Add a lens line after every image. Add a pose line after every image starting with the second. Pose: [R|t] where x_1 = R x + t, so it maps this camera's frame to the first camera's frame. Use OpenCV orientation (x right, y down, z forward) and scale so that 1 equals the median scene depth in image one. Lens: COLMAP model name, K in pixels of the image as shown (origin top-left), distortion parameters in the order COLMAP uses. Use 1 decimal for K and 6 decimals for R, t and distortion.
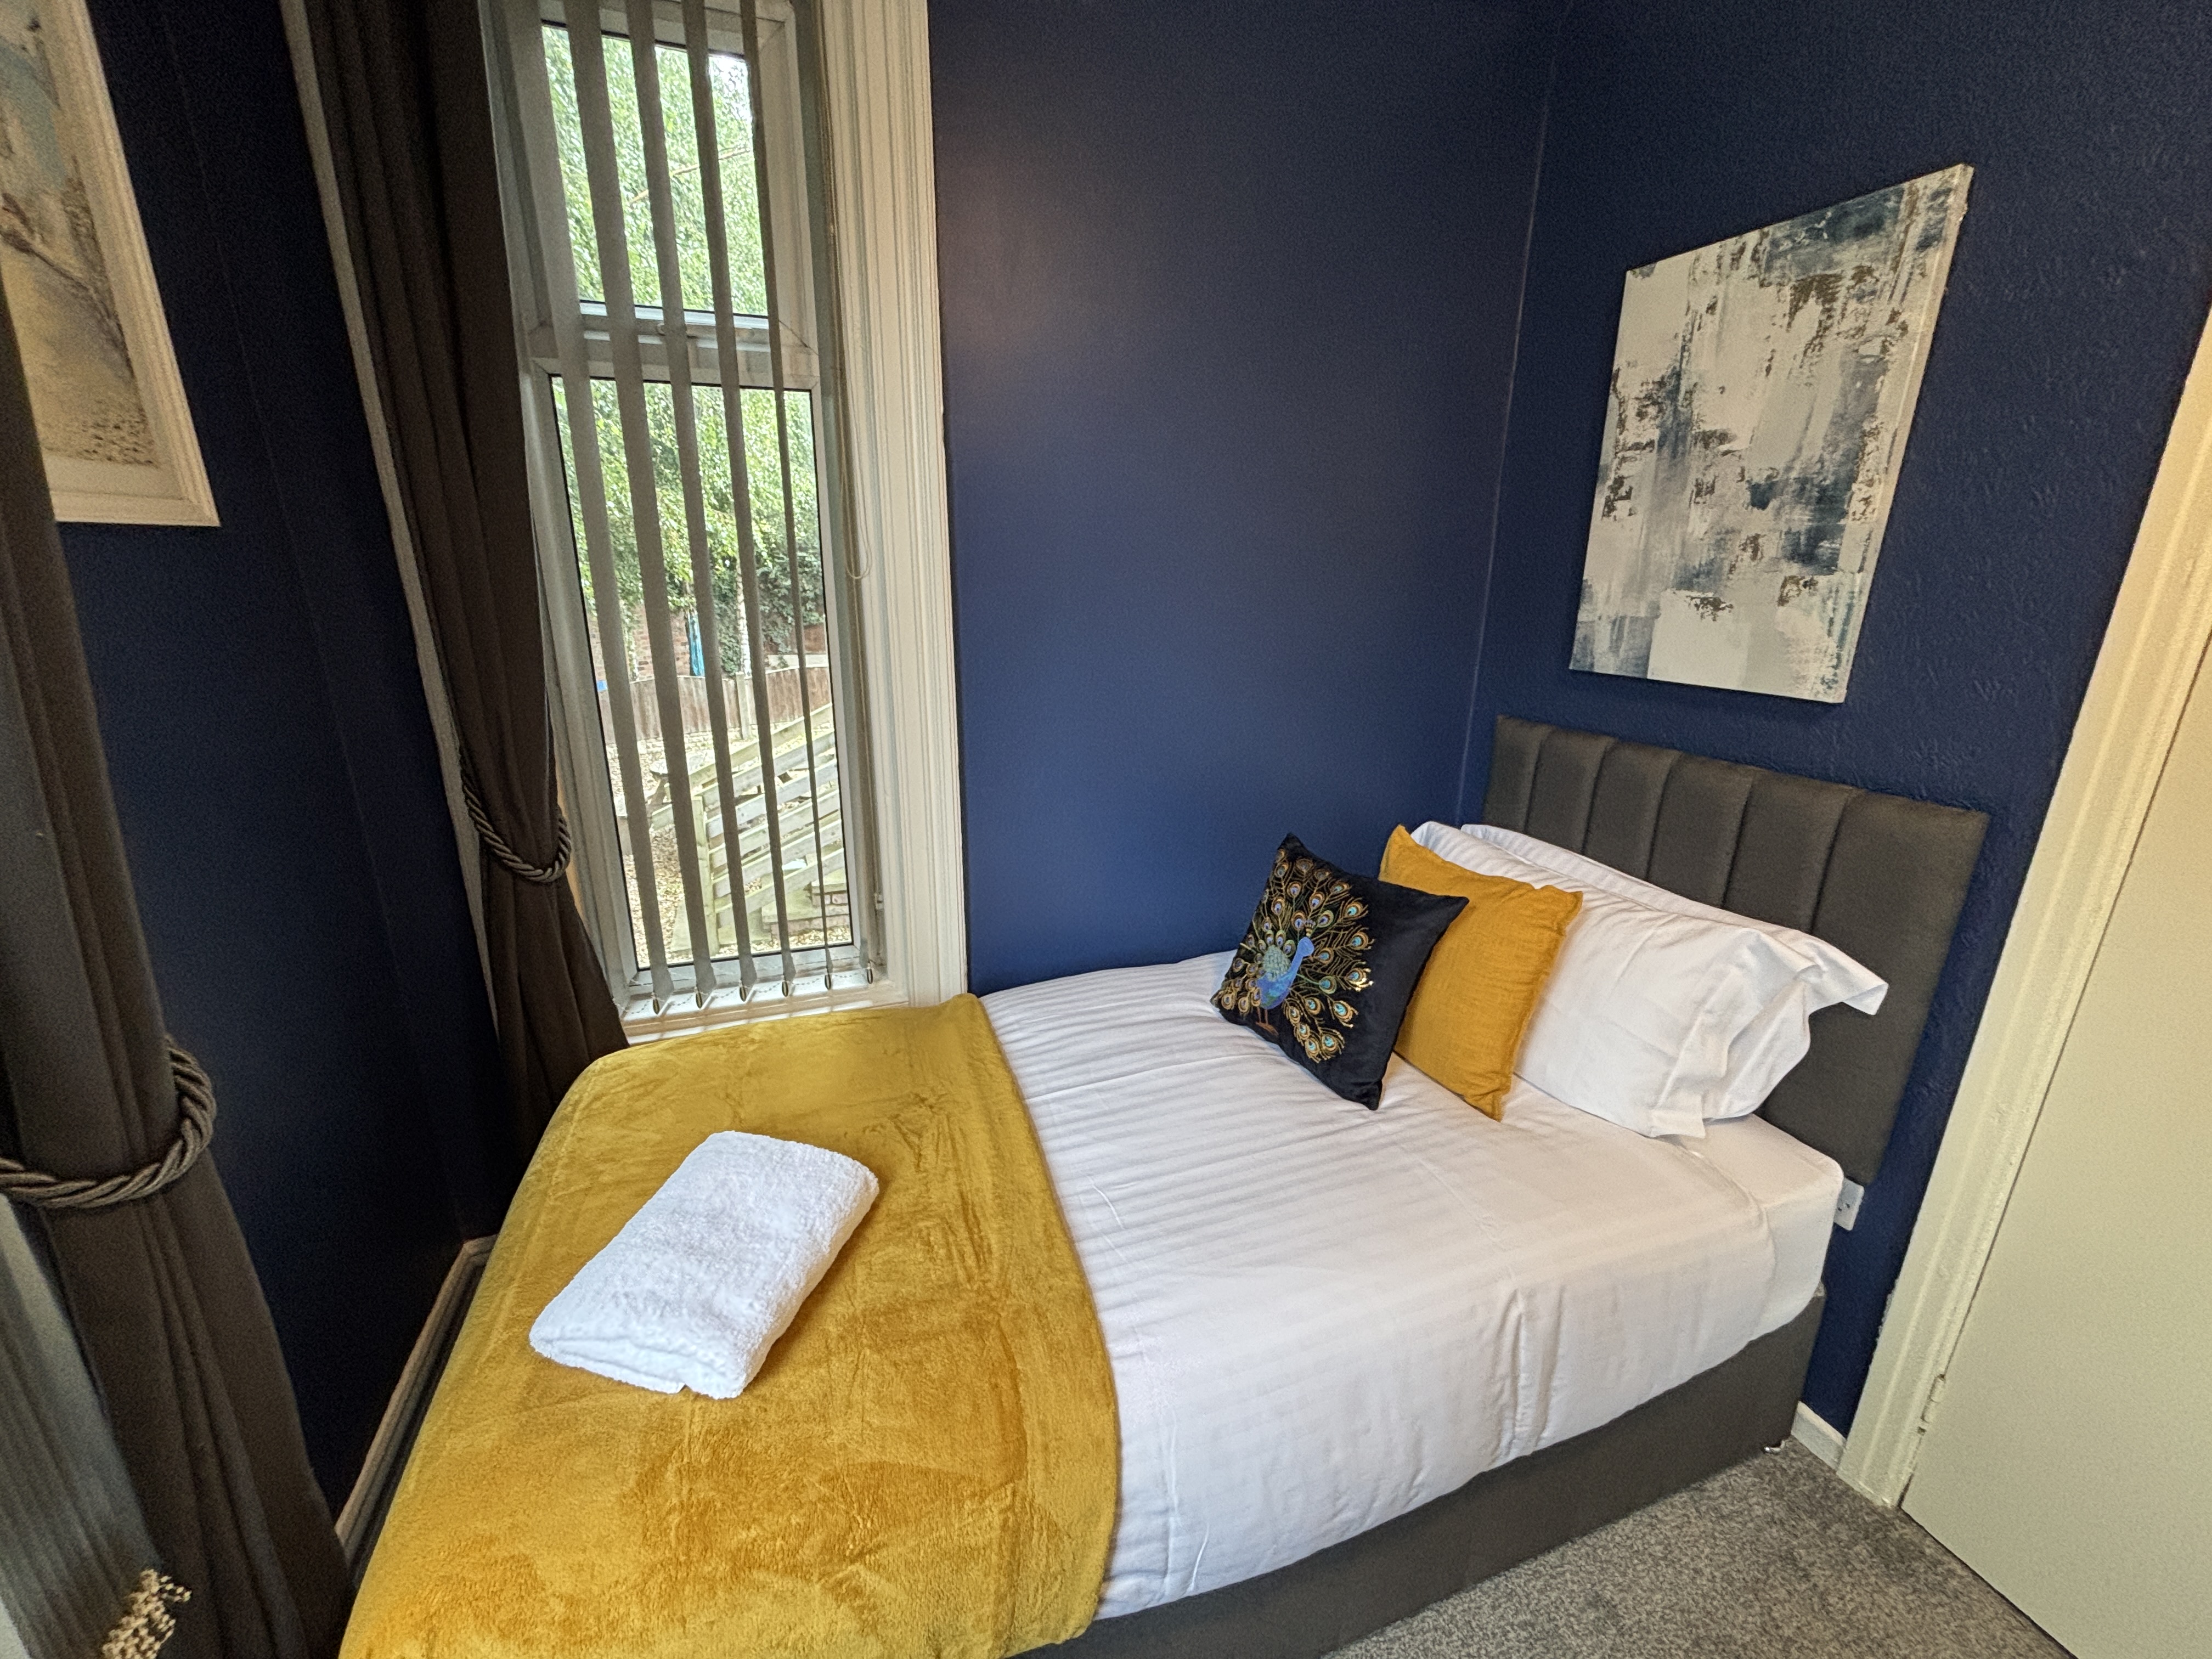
lens RADIAL K [[891.4, 0, 1105.5], [0, 891.4, 825.3], [0, 0, 1]] dist [-0.000016, 0.000408]
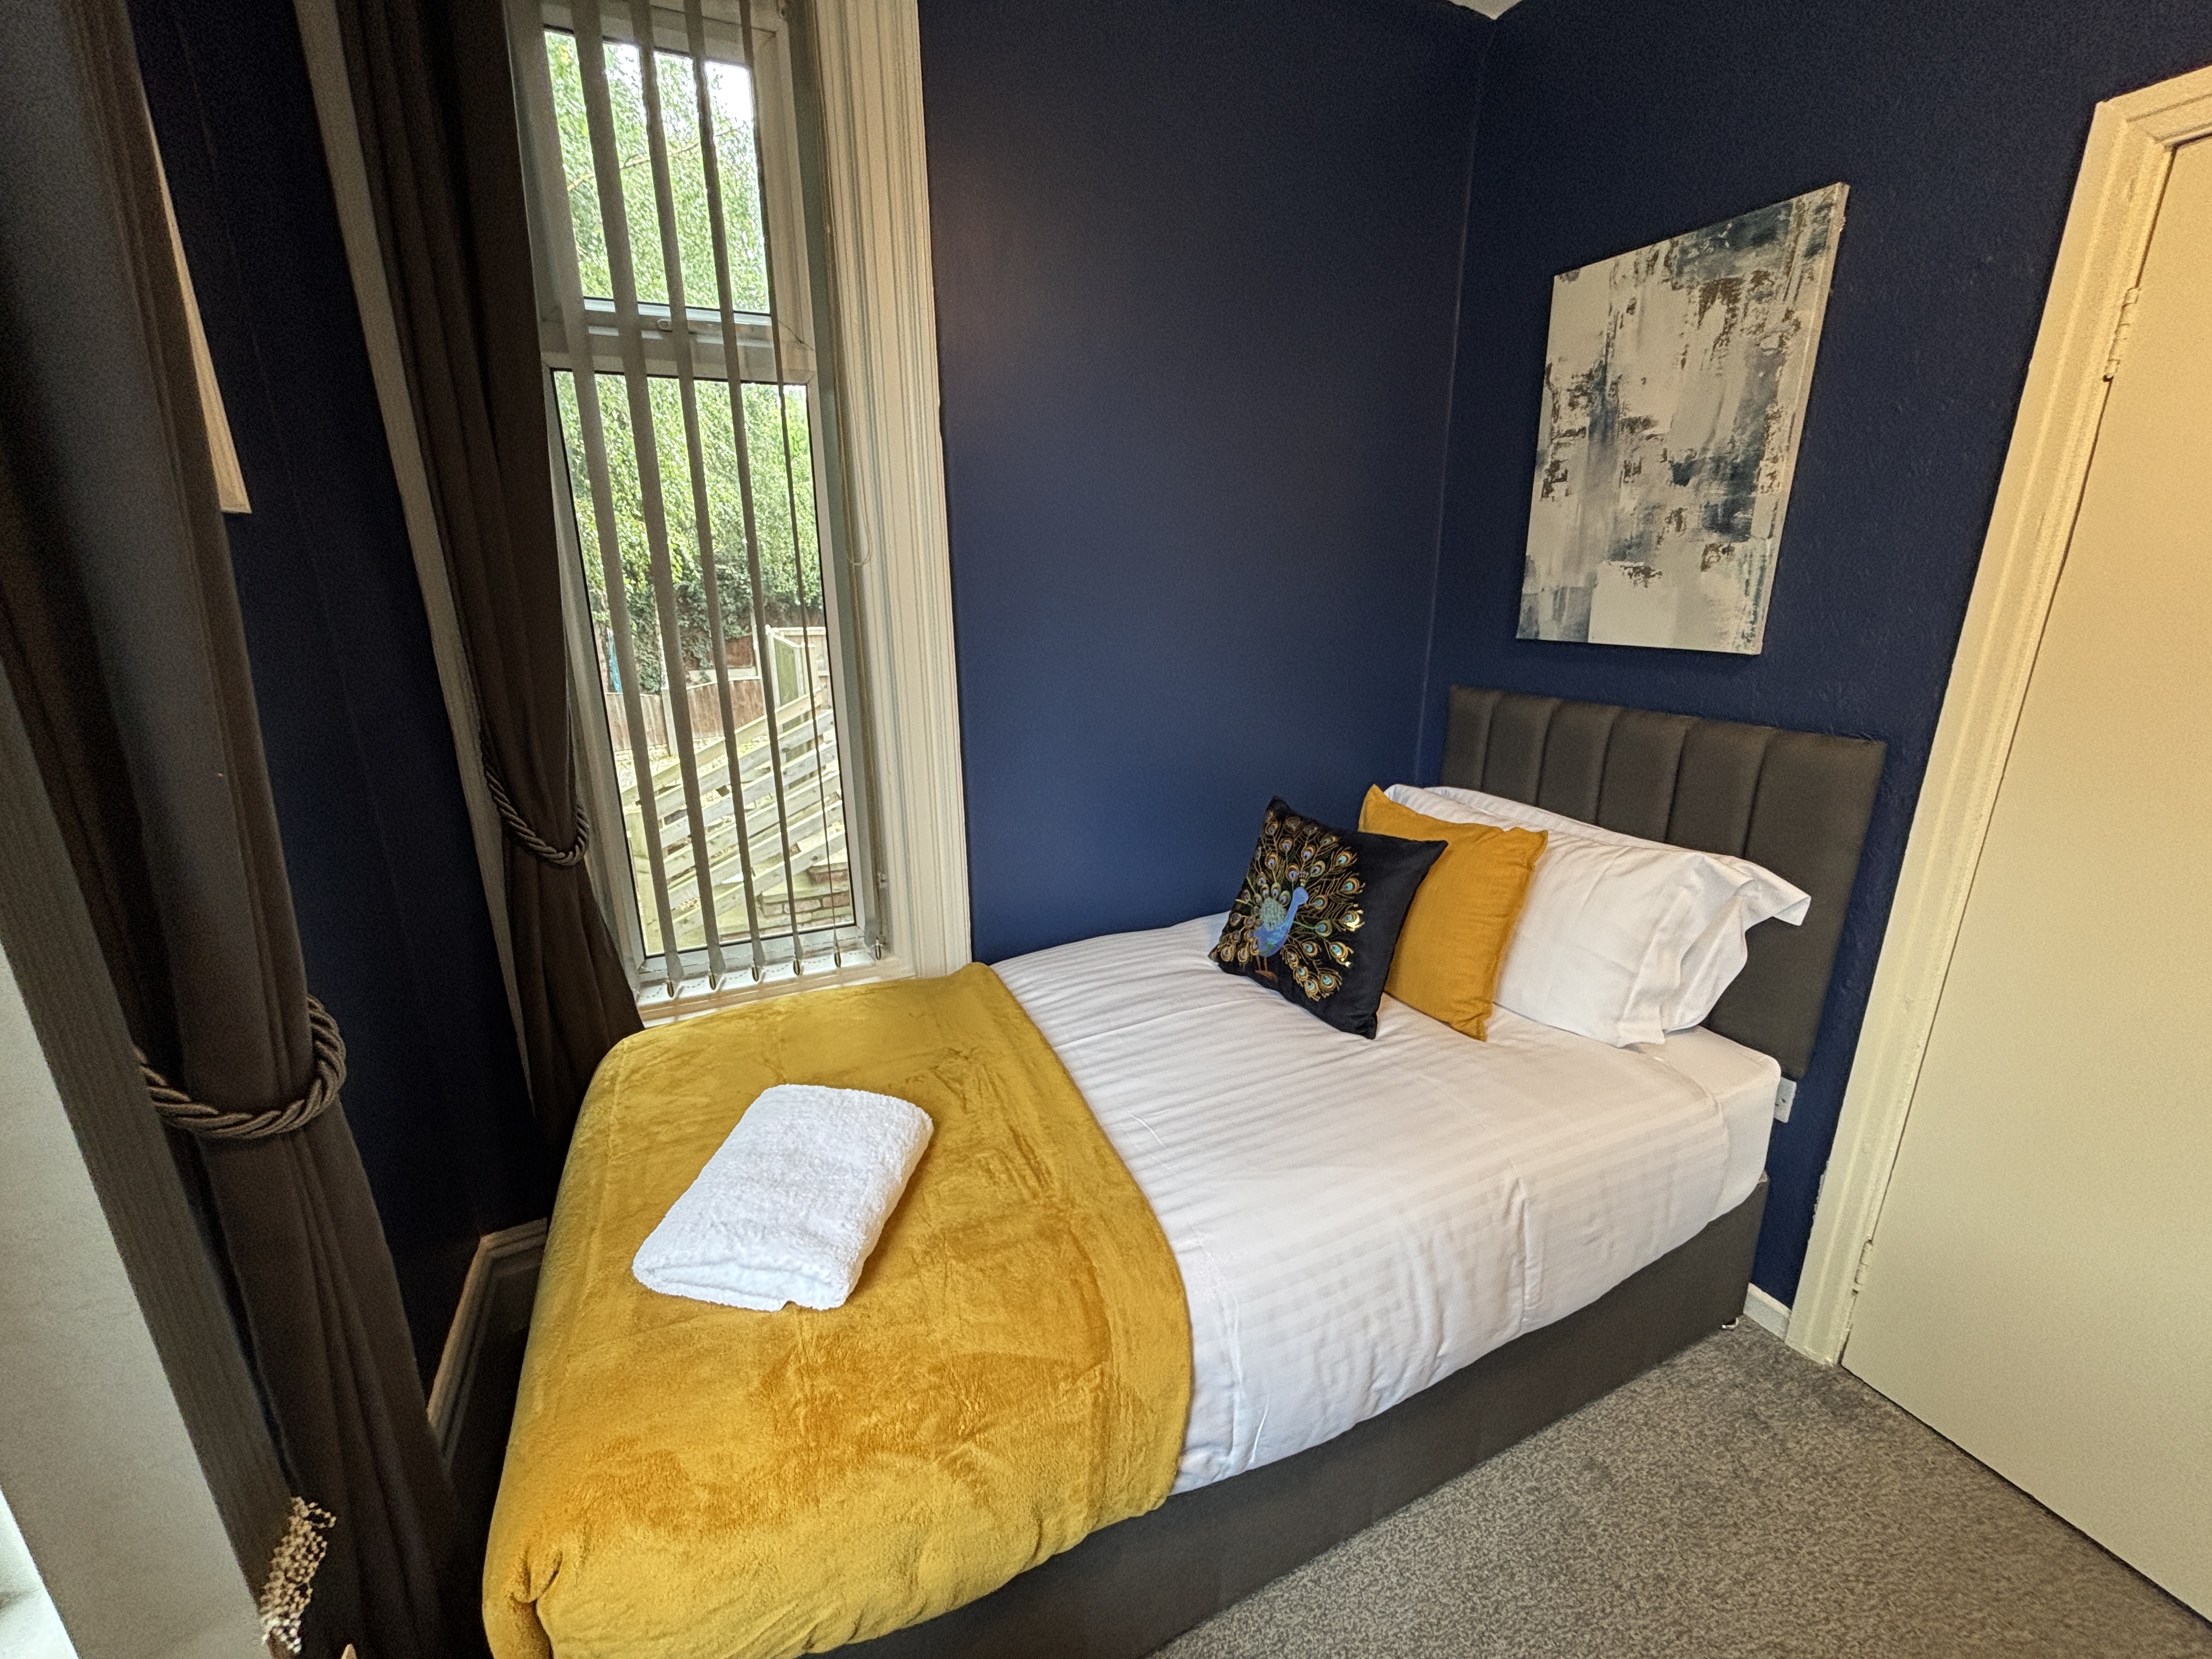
lens RADIAL K [[891.4, 0, 1105.5], [0, 891.4, 825.3], [0, 0, 1]] dist [-0.000016, 0.000408]
pose [[0.996169, -0.040816, 0.077338, -0.102228], [0.041515, 0.999110, -0.007445, 0.055636], [-0.076965, 0.010627, 0.996977, -0.066533]]
